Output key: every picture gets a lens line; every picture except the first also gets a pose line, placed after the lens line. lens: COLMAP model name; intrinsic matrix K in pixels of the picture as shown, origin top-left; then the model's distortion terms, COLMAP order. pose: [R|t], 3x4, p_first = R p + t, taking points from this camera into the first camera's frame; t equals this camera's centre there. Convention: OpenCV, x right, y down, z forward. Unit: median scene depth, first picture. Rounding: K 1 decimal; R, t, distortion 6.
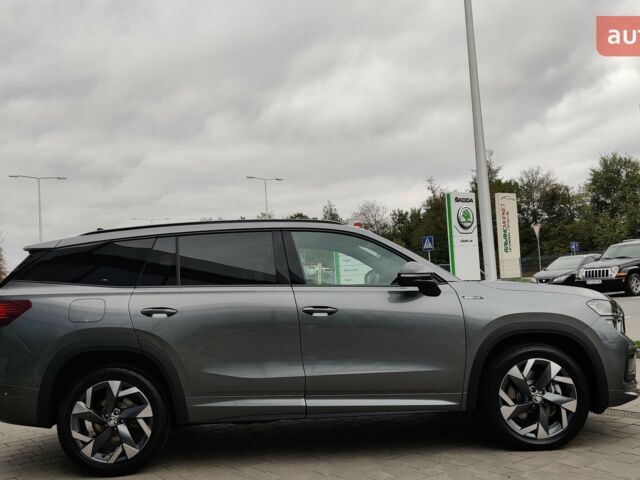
lens RADIAL K [[645.1, 0, 306.0], [0, 645.1, 239.3], [0, 0, 1]] dist [0.029999, -0.006613]
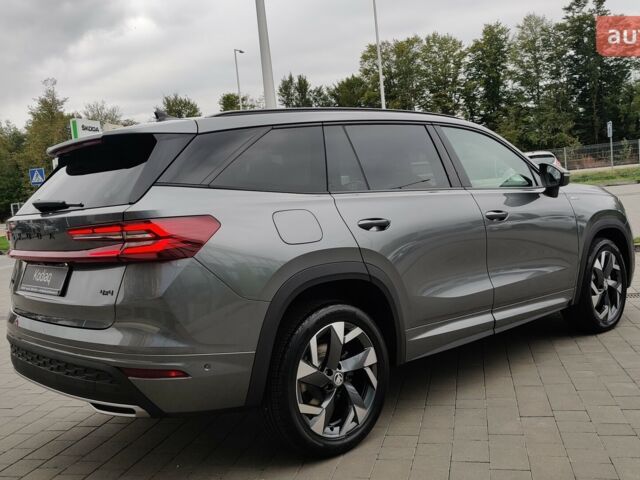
lens RADIAL K [[645.1, 0, 306.0], [0, 645.1, 239.3], [0, 0, 1]] dist [0.029999, -0.006613]
pose [[0.768221, -0.059193, 0.637442, -0.769193], [-0.001632, 0.995532, 0.094412, 0.060599], [-0.640182, -0.073570, 0.764692, 0.486723]]
